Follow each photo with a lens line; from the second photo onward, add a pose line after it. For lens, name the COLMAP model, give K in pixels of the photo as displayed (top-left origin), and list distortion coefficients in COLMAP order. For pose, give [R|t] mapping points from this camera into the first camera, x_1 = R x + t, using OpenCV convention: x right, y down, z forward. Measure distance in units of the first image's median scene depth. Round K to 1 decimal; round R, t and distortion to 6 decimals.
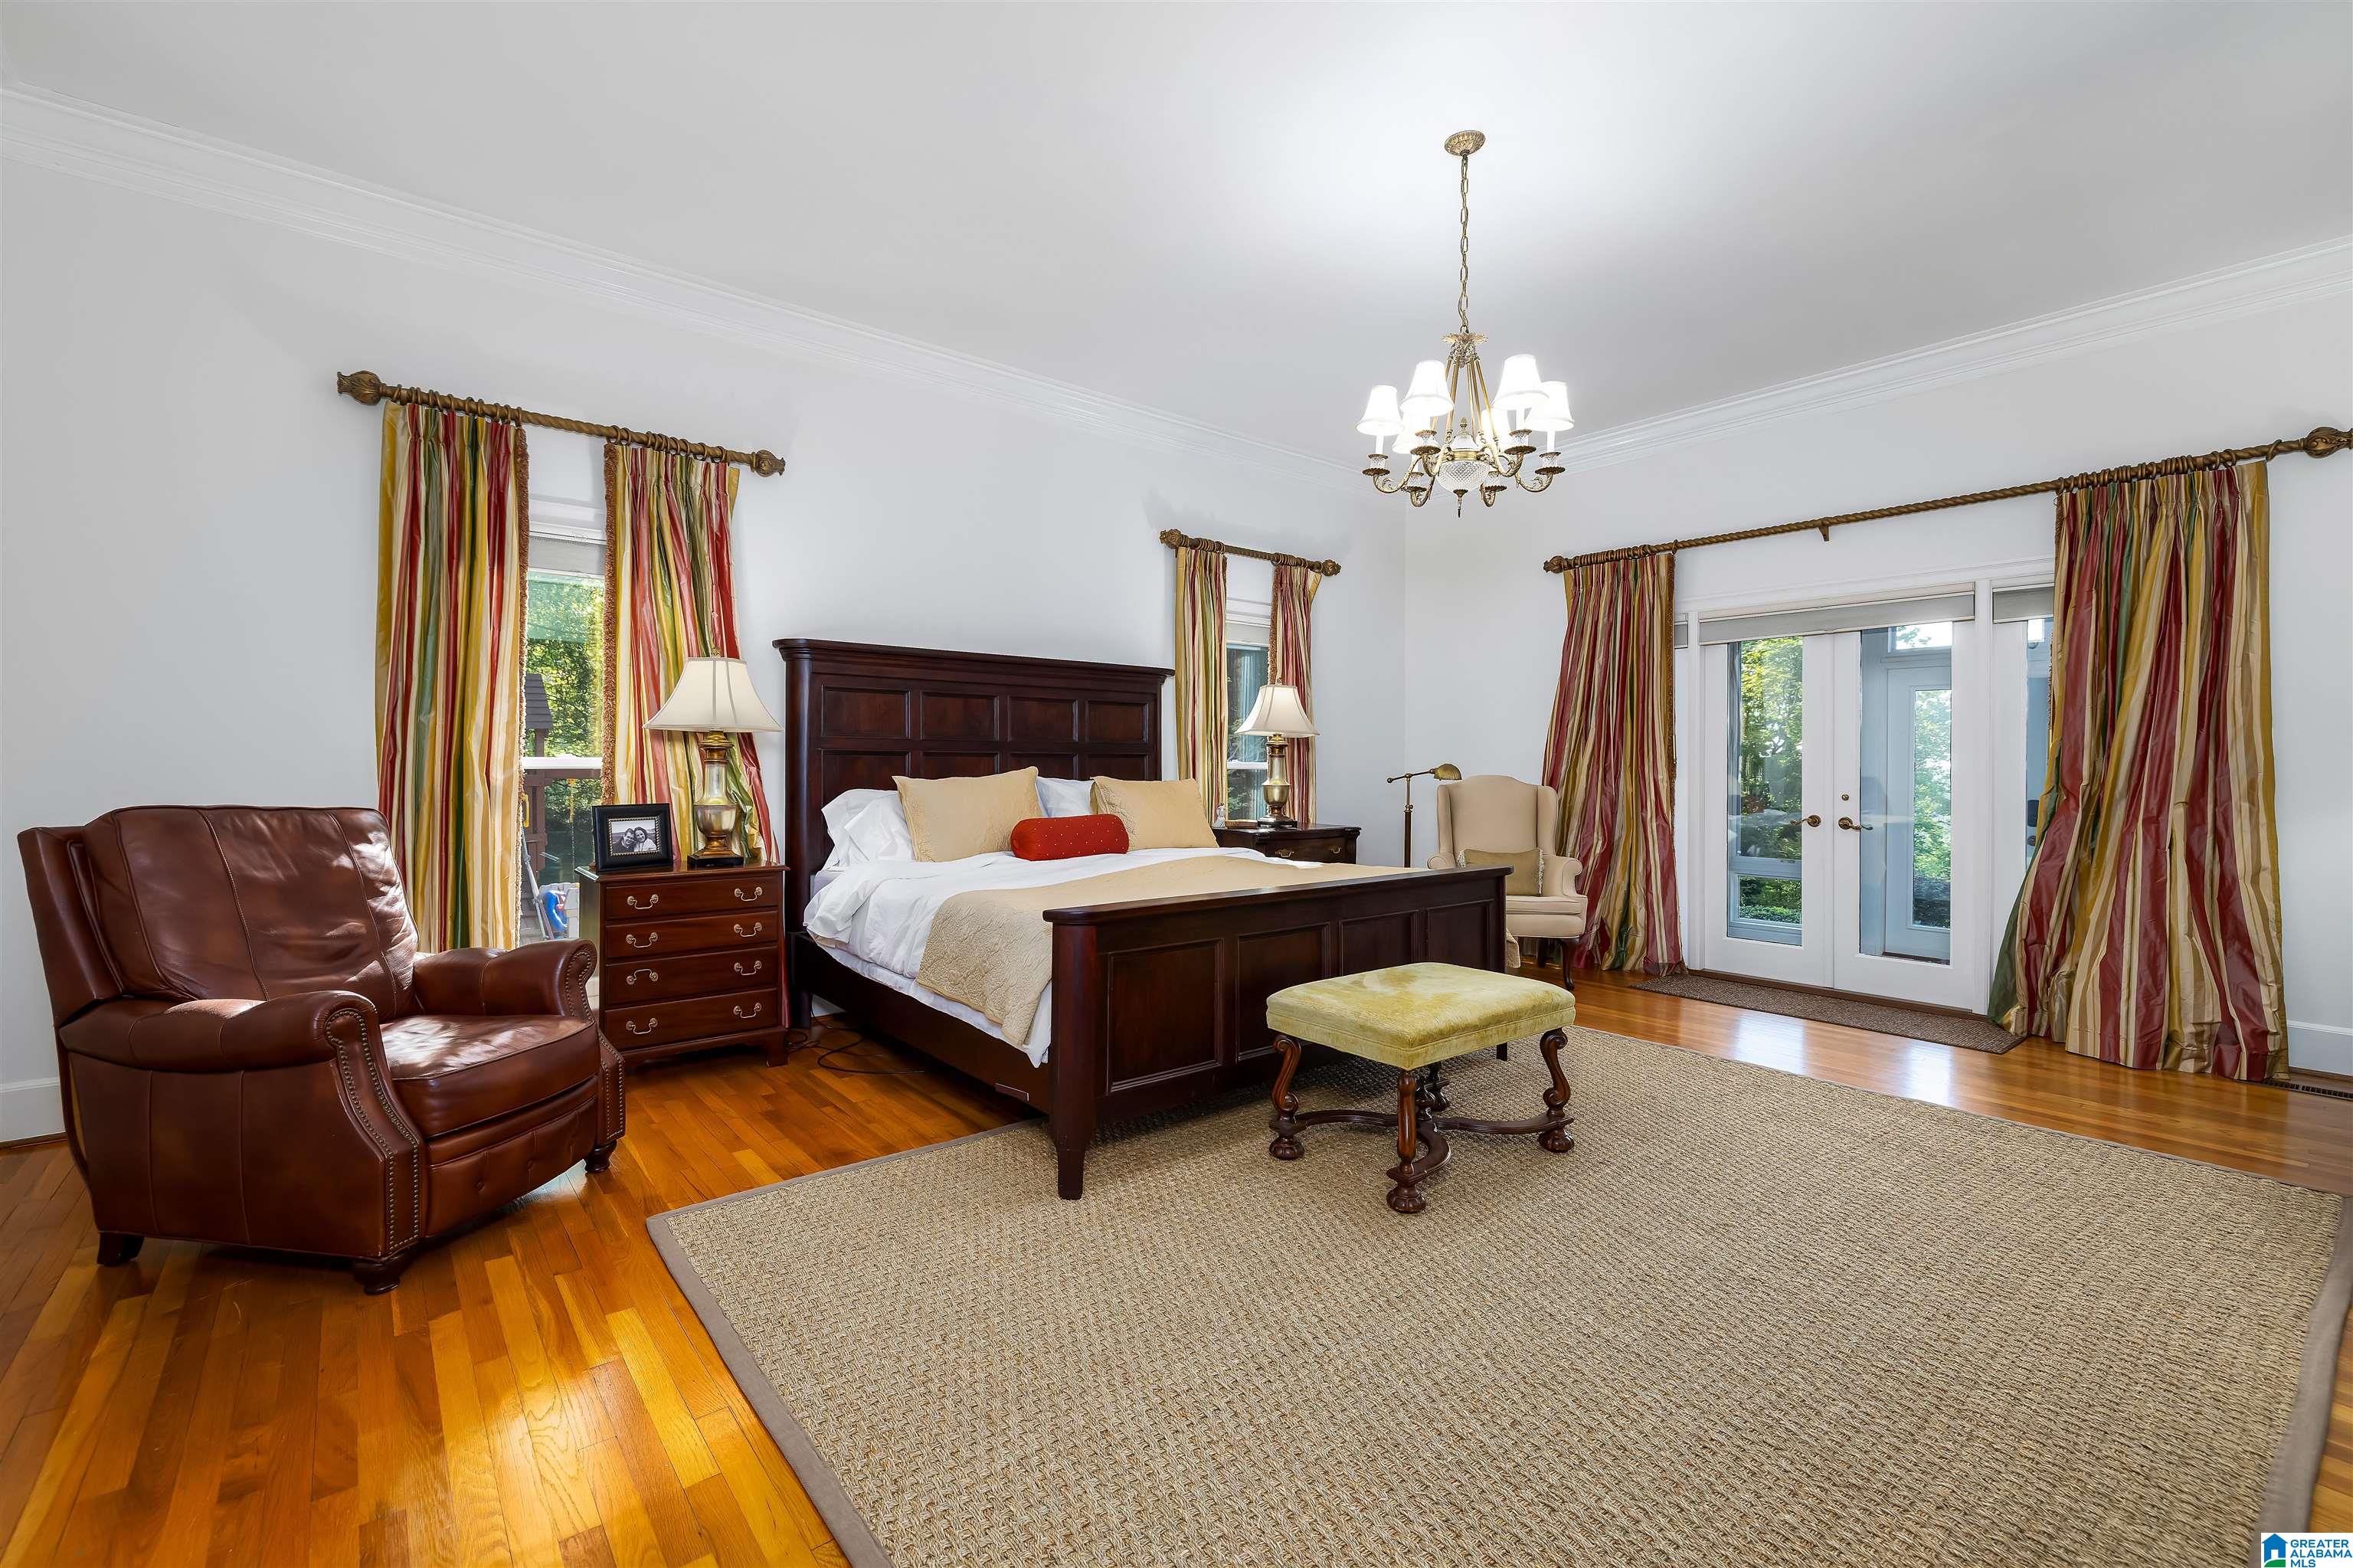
lens RADIAL K [[1012.7, 0, 1176.5], [0, 1012.7, 784.0], [0, 0, 1]] dist [0.000321, -0.000003]
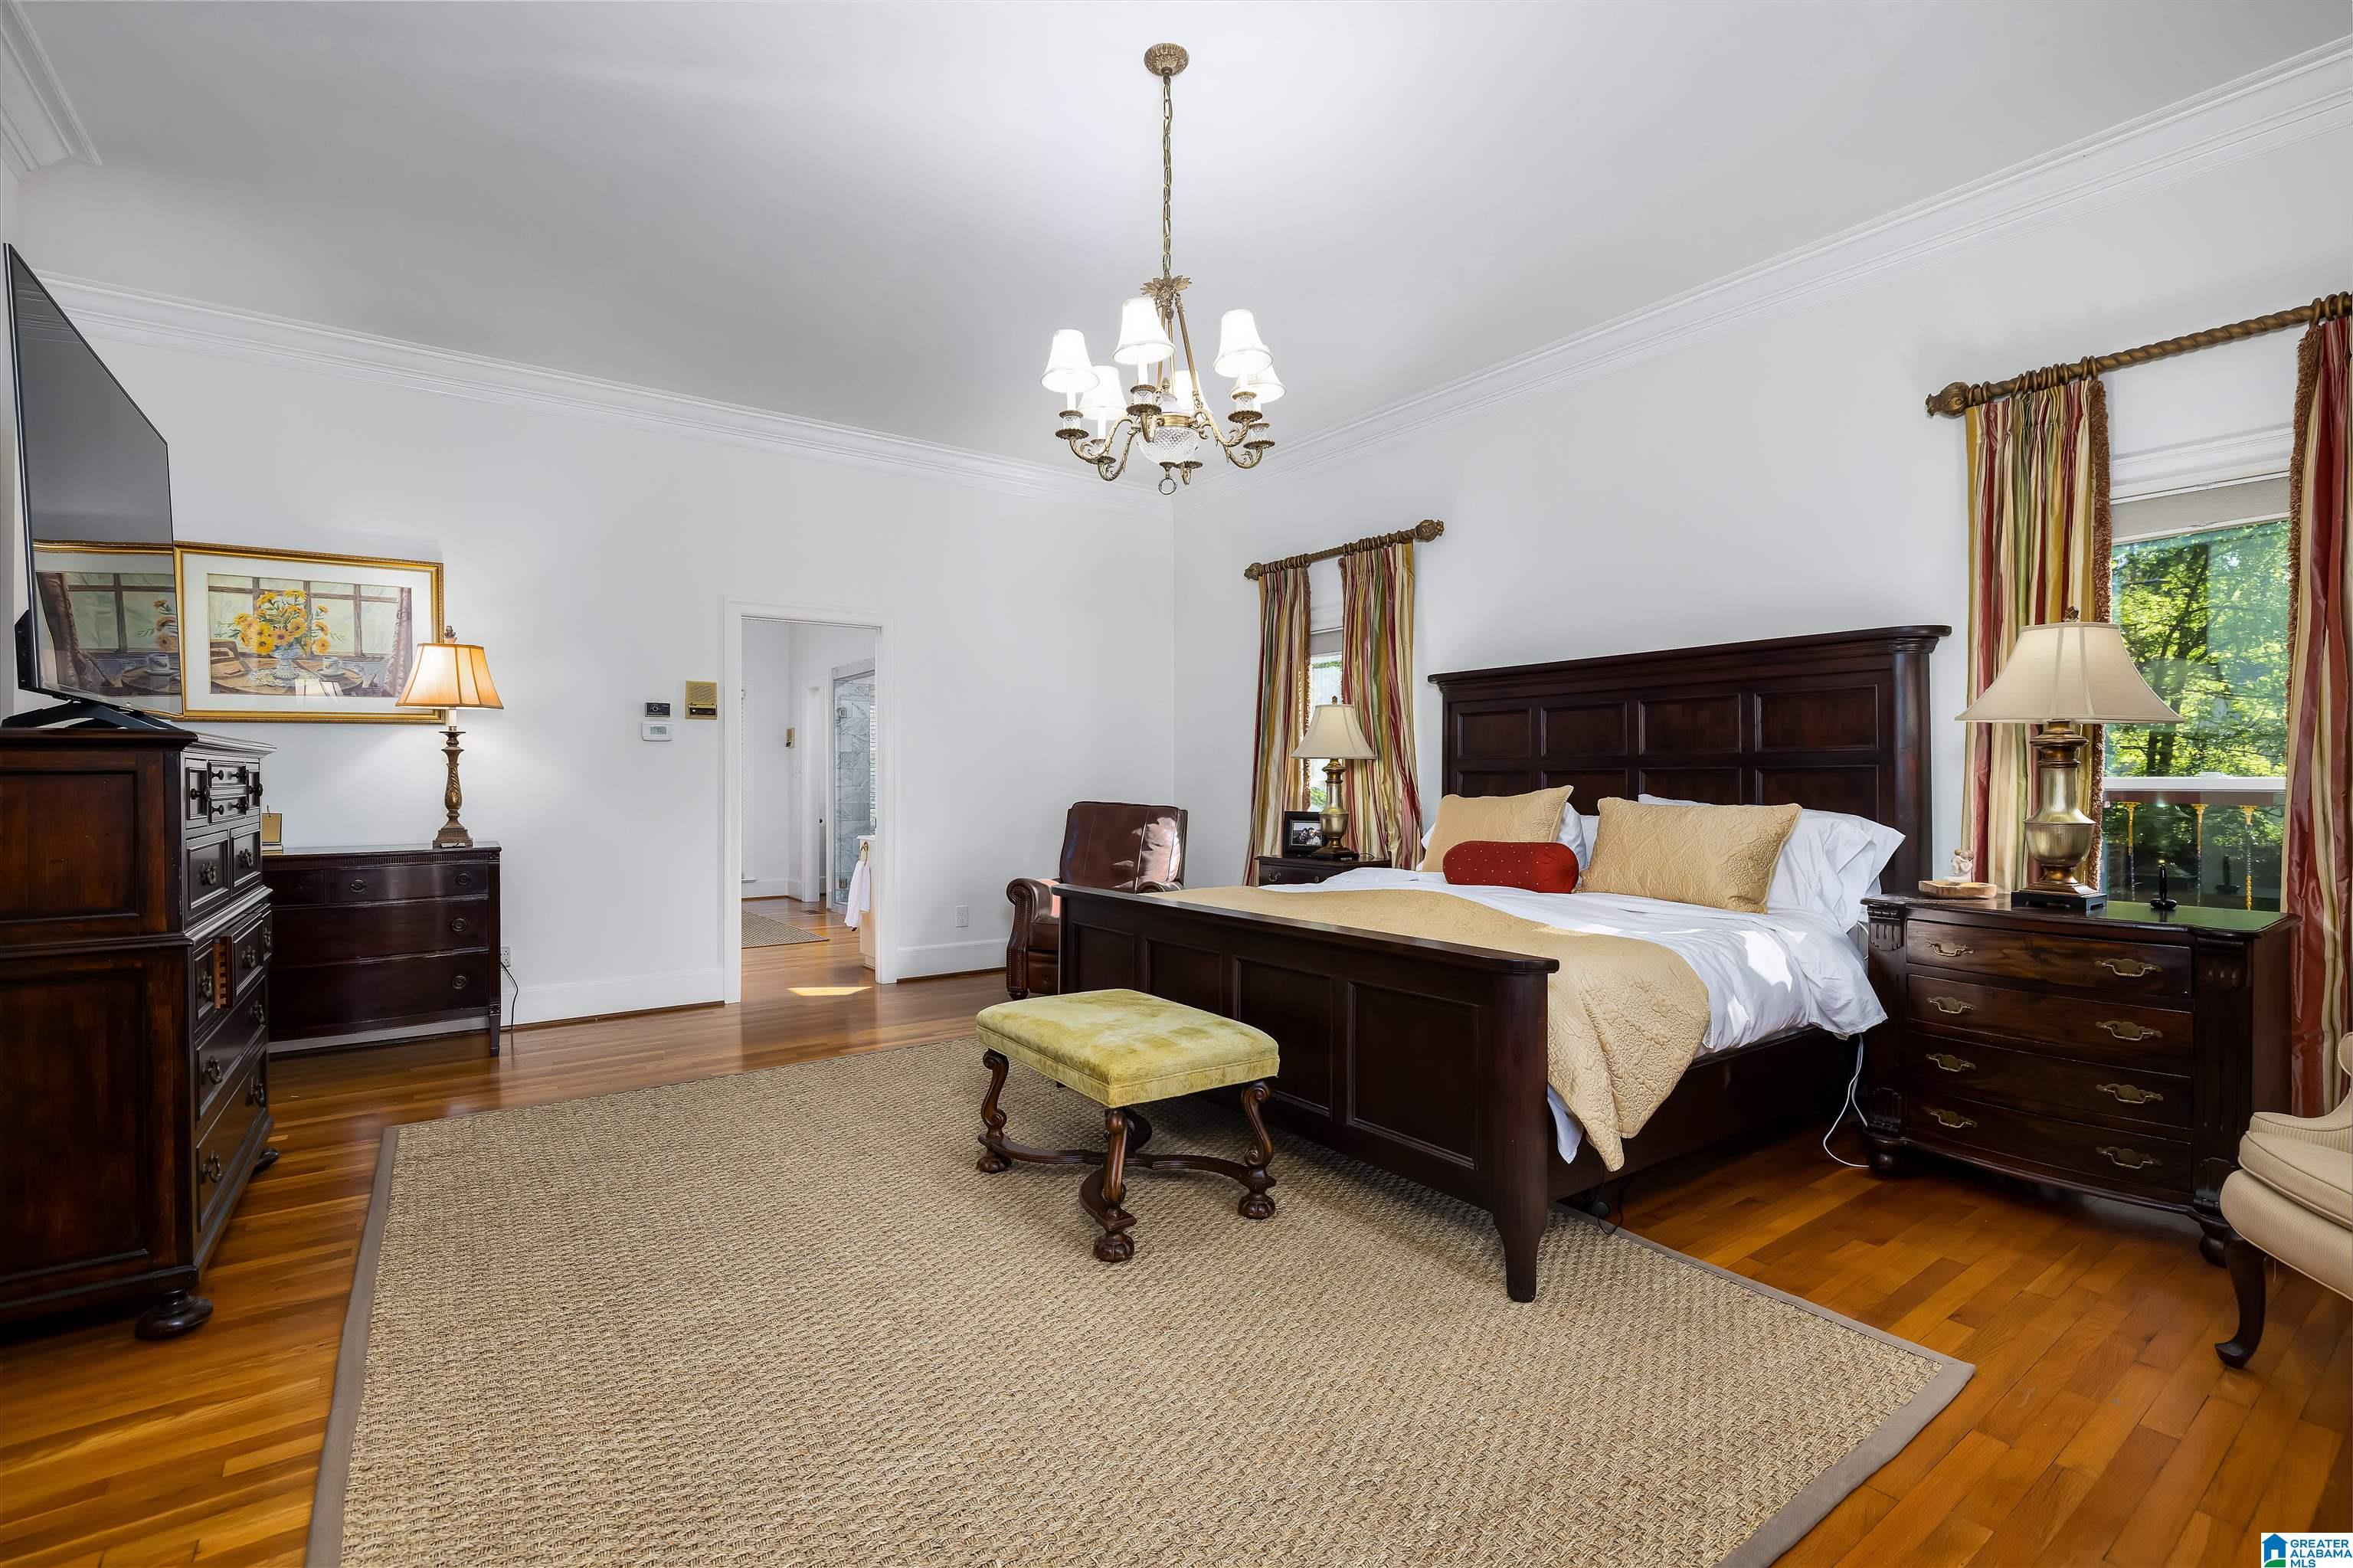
lens RADIAL K [[1051.1, 0, 1176.5], [0, 1051.1, 784.0], [0, 0, 1]] dist [-0.000662, -0.000238]
pose [[-0.053694, 0.008722, -0.998519, 0.916723], [-0.004911, 0.999947, 0.008999, -0.029770], [0.998545, 0.005387, -0.053648, 0.833022]]
